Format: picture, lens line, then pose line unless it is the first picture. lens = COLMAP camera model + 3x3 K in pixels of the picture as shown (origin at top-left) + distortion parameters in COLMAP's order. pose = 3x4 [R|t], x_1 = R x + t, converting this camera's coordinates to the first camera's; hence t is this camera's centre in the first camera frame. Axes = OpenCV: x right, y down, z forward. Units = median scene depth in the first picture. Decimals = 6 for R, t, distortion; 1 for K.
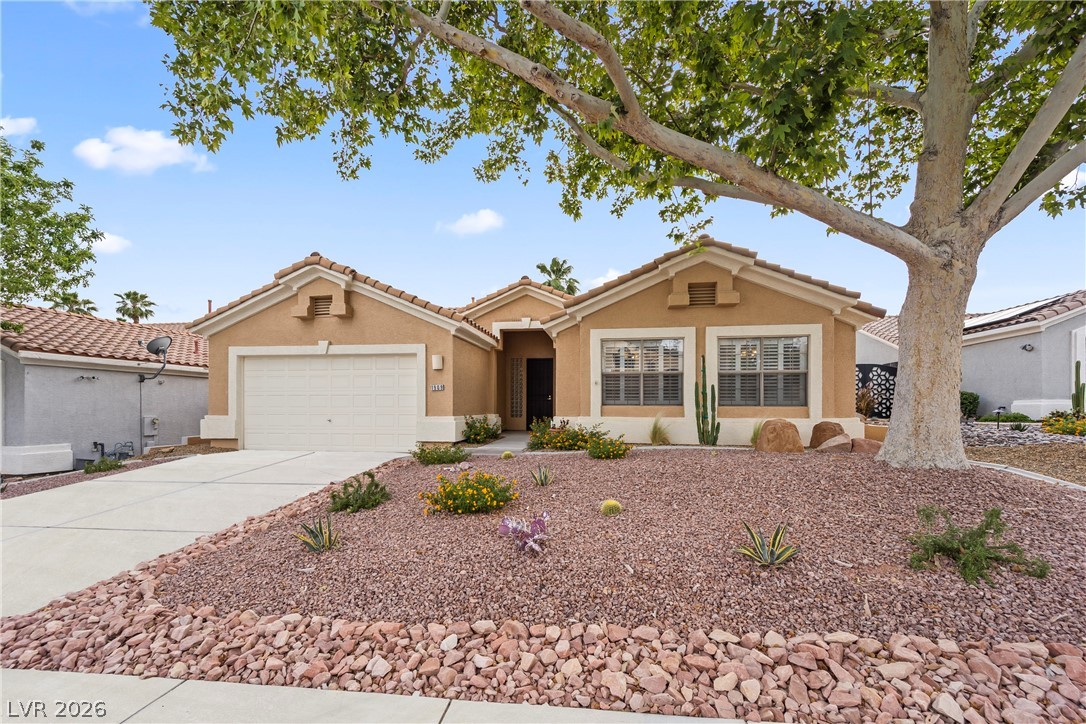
lens RADIAL K [[434.3, 0, 543.0], [0, 434.3, 362.0], [0, 0, 1]] dist [0.017214, -0.007101]
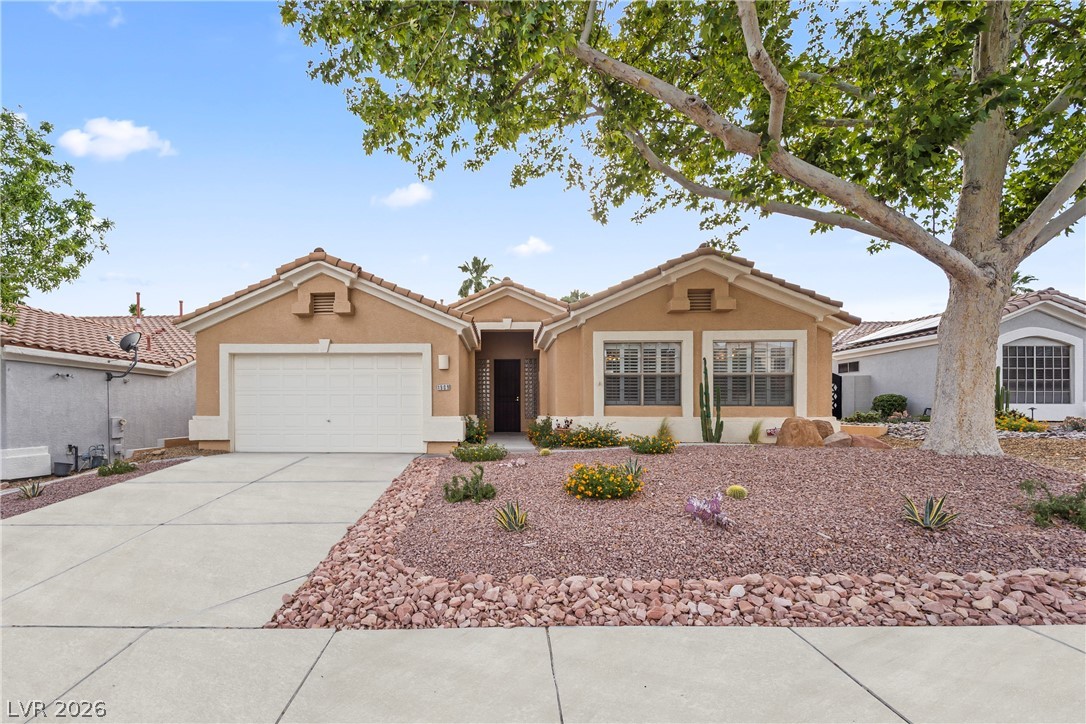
lens RADIAL K [[436.4, 0, 543.4], [0, 436.4, 367.4], [0, 0, 1]] dist [0.018199, -0.010252]
pose [[0.995674, 0.008089, 0.092565, -0.110820], [-0.008940, 0.999921, 0.008783, 0.001516], [-0.092487, -0.009573, 0.995668, -0.020840]]
